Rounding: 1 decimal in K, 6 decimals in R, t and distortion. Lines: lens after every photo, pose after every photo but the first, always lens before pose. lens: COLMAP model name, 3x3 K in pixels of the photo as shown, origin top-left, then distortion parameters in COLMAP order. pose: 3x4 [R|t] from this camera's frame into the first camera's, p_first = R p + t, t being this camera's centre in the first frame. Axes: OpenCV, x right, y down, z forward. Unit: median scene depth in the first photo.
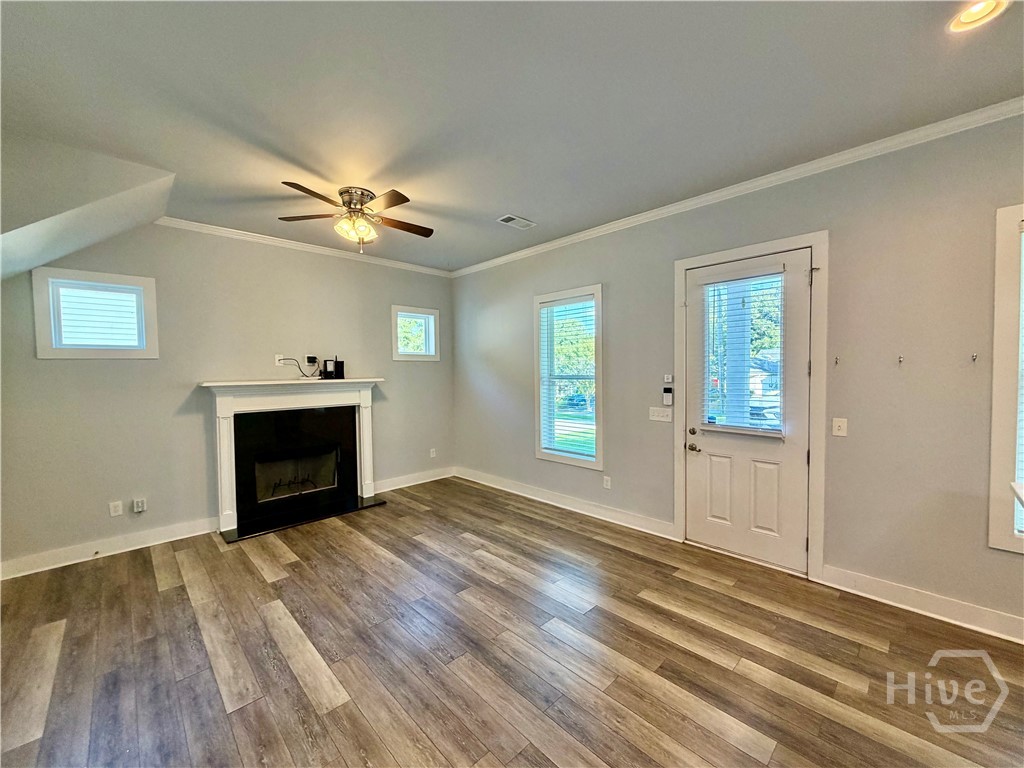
lens RADIAL K [[405.4, 0, 512.0], [0, 405.4, 384.0], [0, 0, 1]] dist [-0.000437, -0.000023]
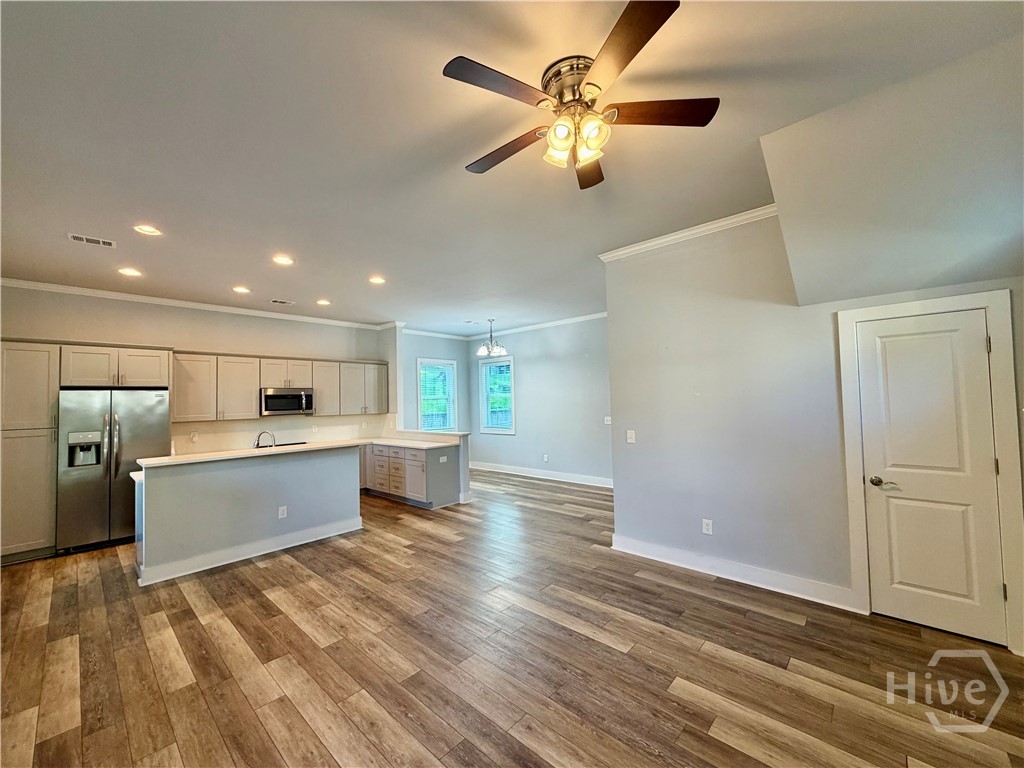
lens RADIAL K [[405.4, 0, 512.0], [0, 405.4, 384.0], [0, 0, 1]] dist [-0.000437, -0.000023]
pose [[-0.997734, 0.032532, -0.058890, -0.321018], [0.032952, 0.999438, -0.006177, -0.053792], [0.058656, -0.008104, -0.998245, 2.010877]]
